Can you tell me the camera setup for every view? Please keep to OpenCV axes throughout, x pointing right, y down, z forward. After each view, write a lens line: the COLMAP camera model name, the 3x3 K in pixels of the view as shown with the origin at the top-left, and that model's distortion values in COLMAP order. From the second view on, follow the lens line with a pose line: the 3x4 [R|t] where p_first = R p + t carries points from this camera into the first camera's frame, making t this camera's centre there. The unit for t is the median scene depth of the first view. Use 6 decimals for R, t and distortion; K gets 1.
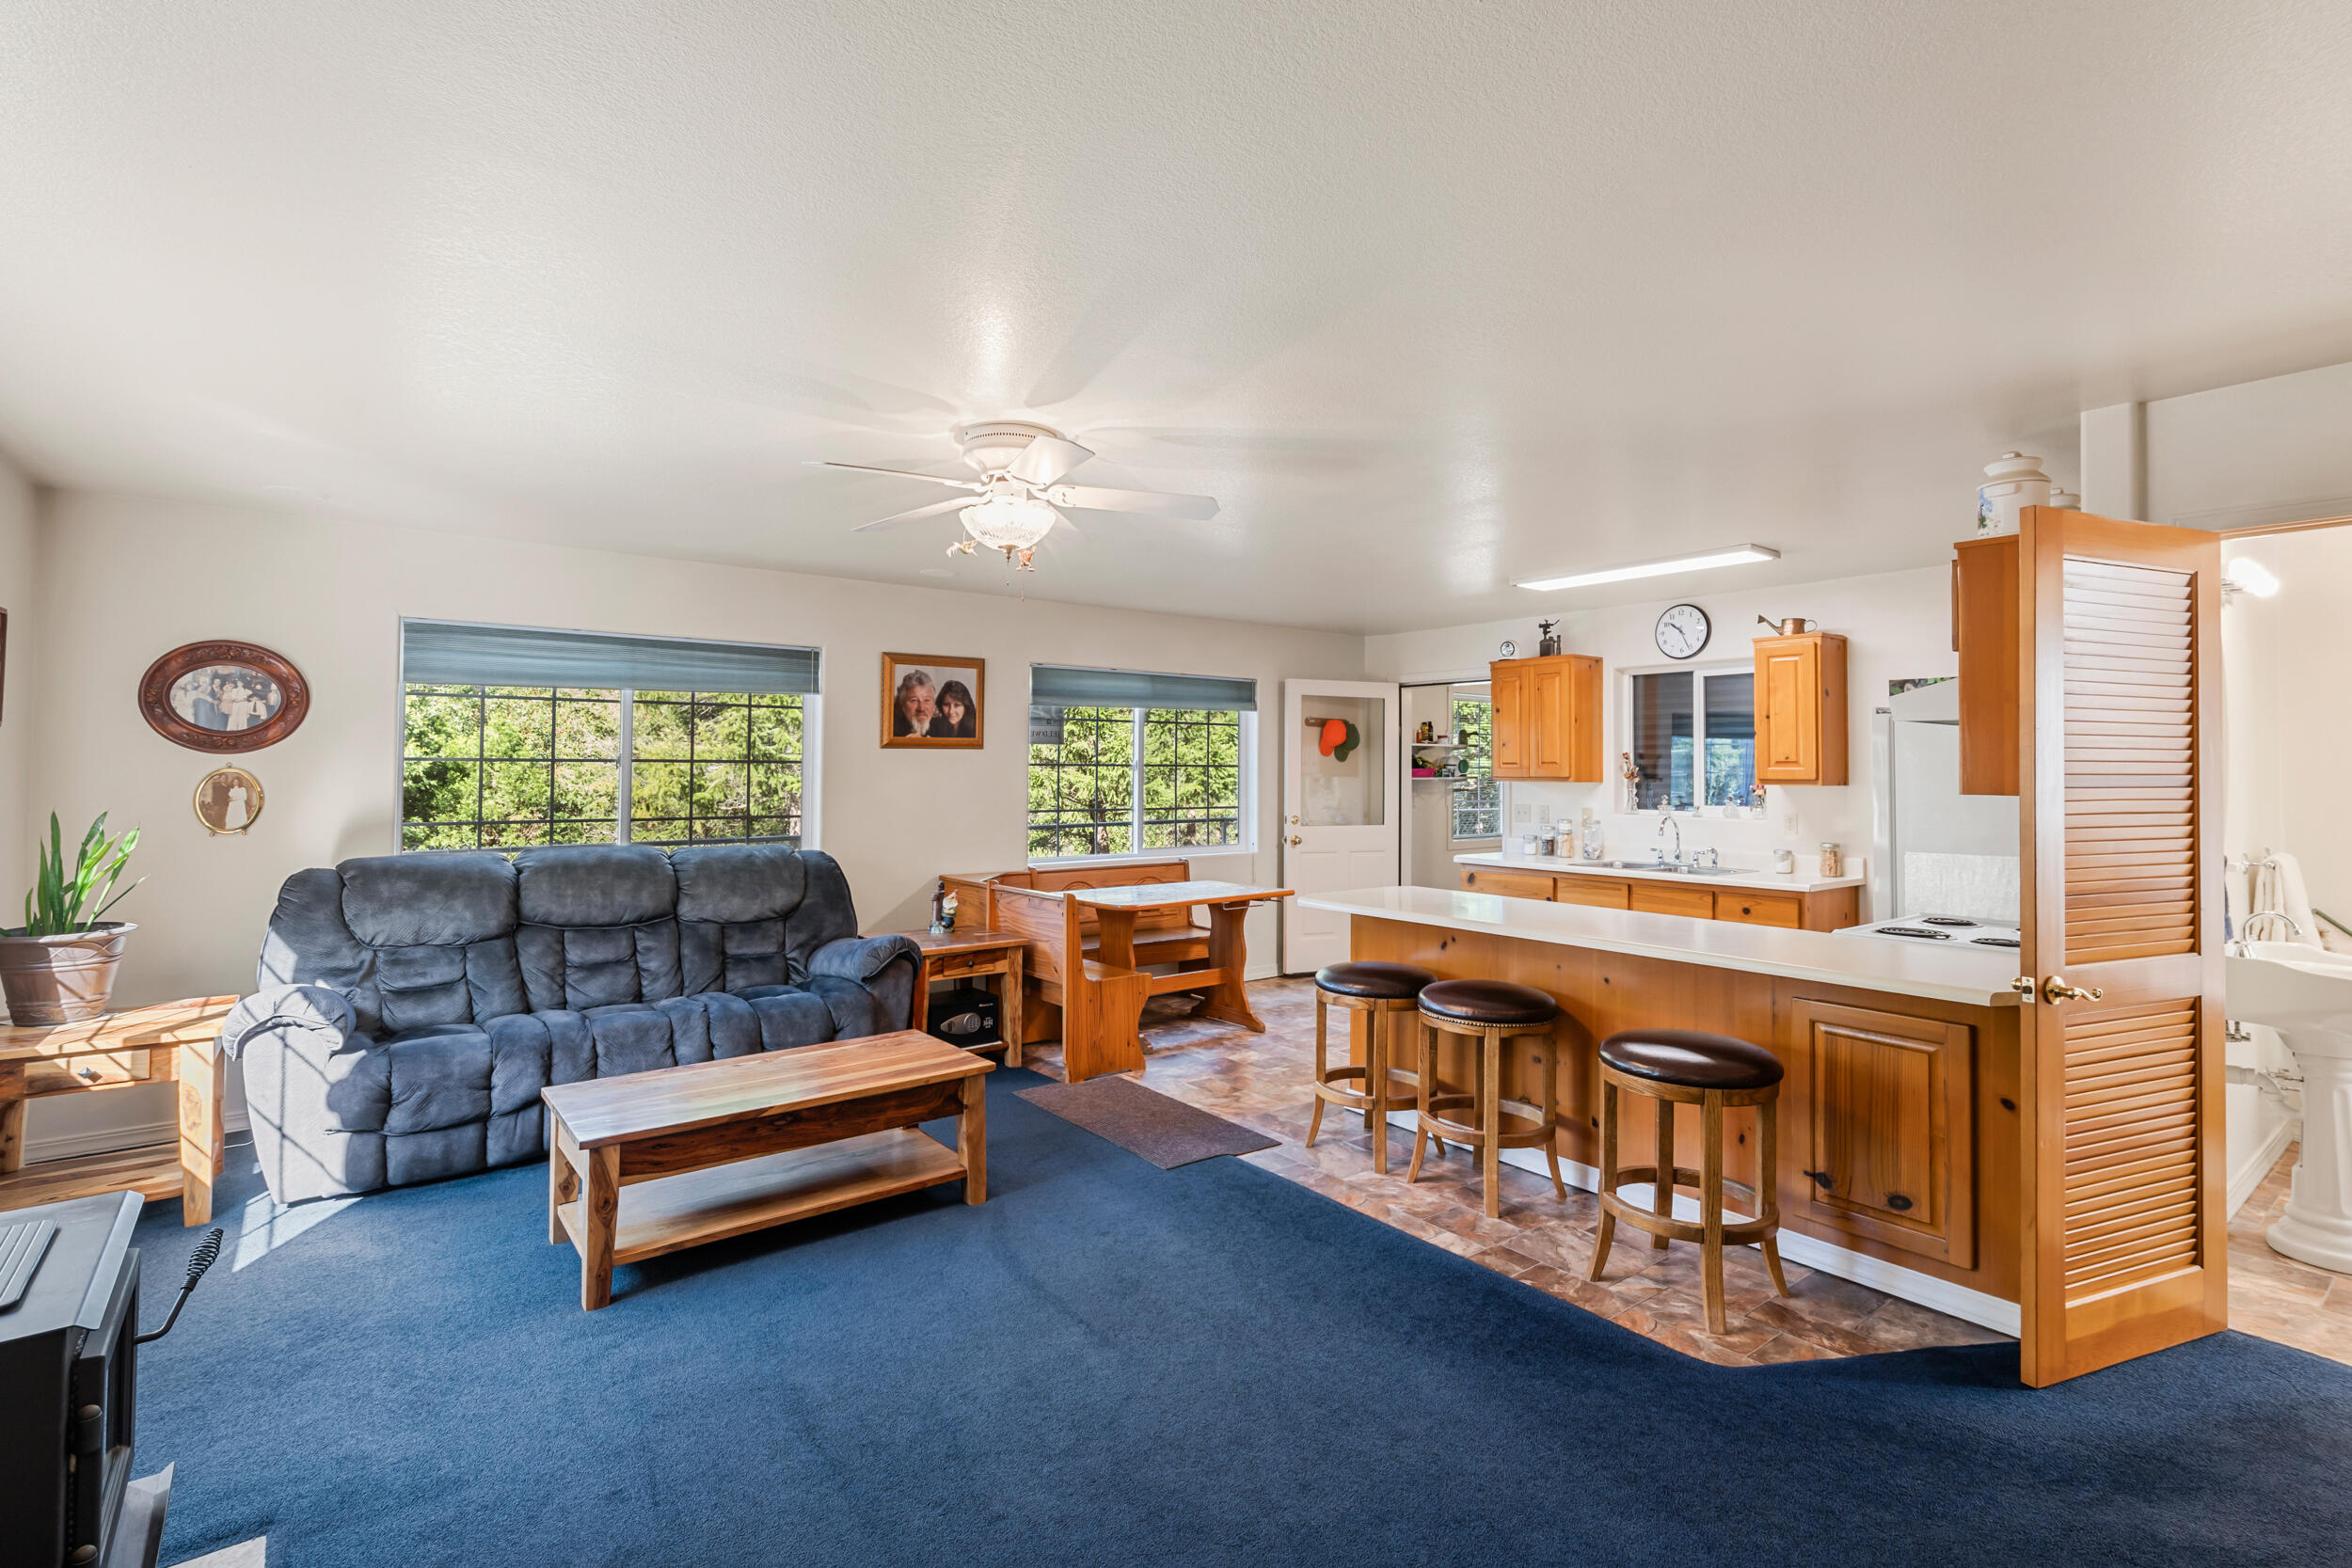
lens RADIAL K [[1105.8, 0, 1173.3], [0, 1105.8, 735.0], [0, 0, 1]] dist [0.000366, 0.000563]
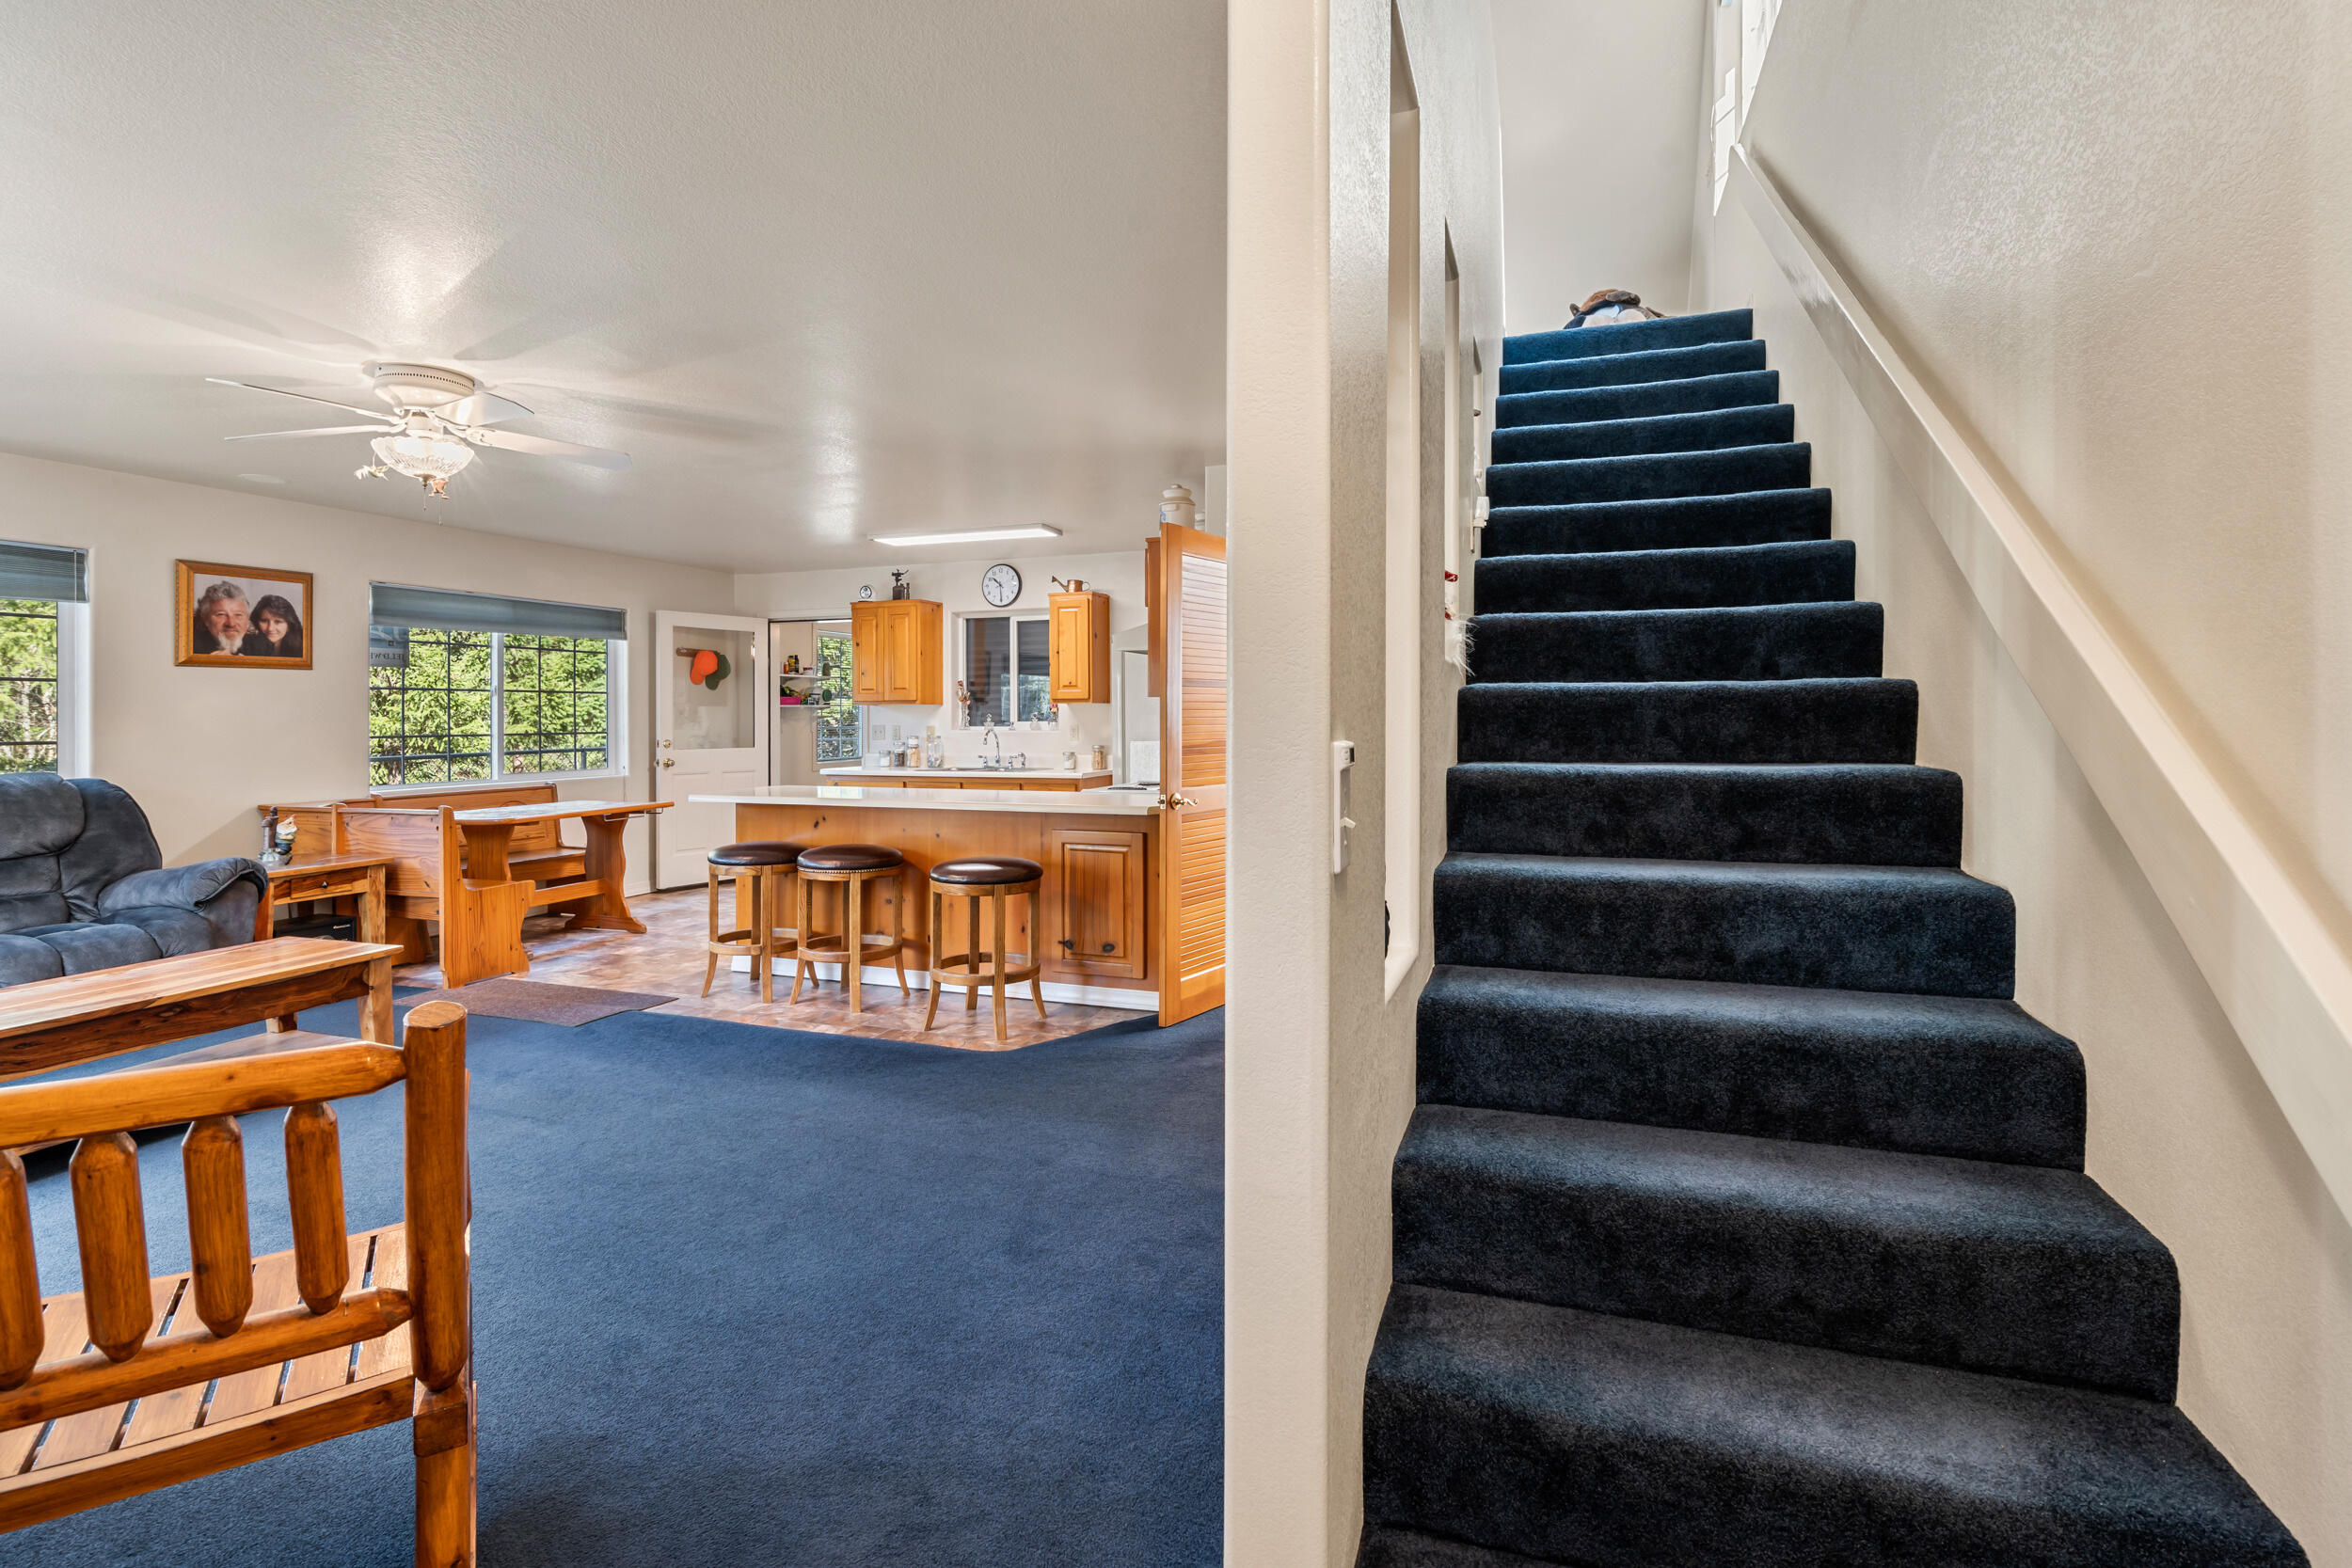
lens RADIAL K [[1105.8, 0, 1173.3], [0, 1105.8, 735.0], [0, 0, 1]] dist [0.000366, 0.000563]
pose [[0.844785, -0.017003, 0.534835, -0.066648], [-0.009411, 0.998868, 0.046619, 0.020121], [-0.535023, -0.044416, 0.843669, -0.219082]]
